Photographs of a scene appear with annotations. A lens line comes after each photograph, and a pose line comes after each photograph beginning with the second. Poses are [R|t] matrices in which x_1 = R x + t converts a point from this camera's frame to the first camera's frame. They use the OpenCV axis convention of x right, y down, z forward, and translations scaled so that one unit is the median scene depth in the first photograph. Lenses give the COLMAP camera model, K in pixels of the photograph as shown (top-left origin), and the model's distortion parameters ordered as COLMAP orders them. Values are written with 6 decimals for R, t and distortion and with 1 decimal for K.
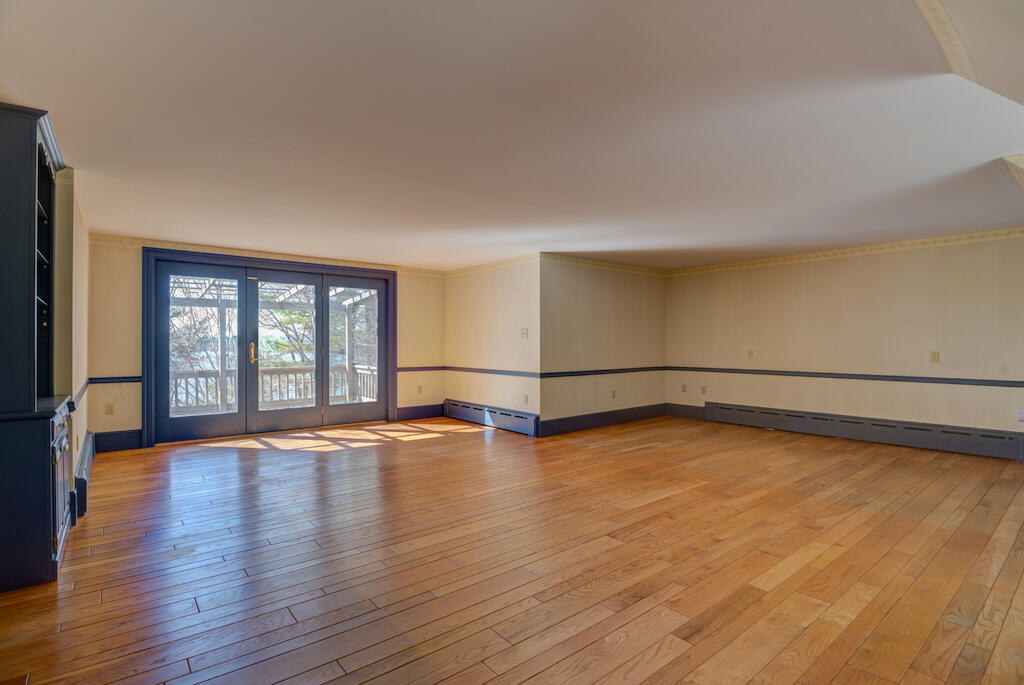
lens RADIAL K [[497.4, 0, 515.1], [0, 497.4, 343.5], [0, 0, 1]] dist [-0.020236, -0.001488]
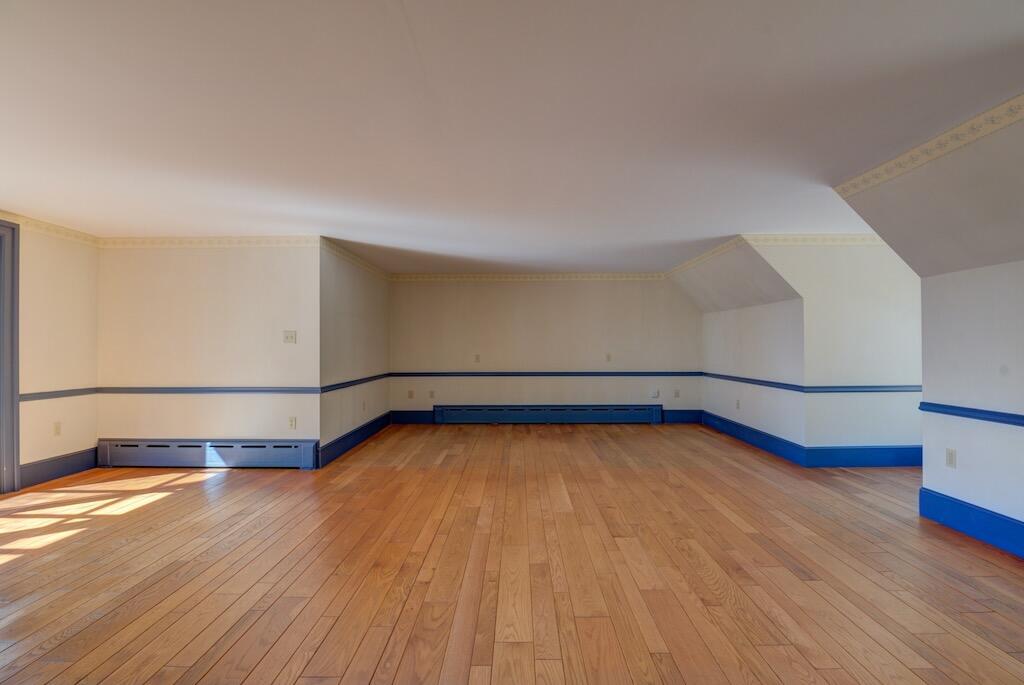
lens RADIAL K [[497.4, 0, 513.3], [0, 497.4, 339.3], [0, 0, 1]] dist [-0.020236, -0.001488]
pose [[0.638651, 0.010230, 0.769428, -0.350904], [0.007452, 0.999783, -0.019478, 0.001055], [-0.769460, 0.018174, 0.638436, 0.243990]]
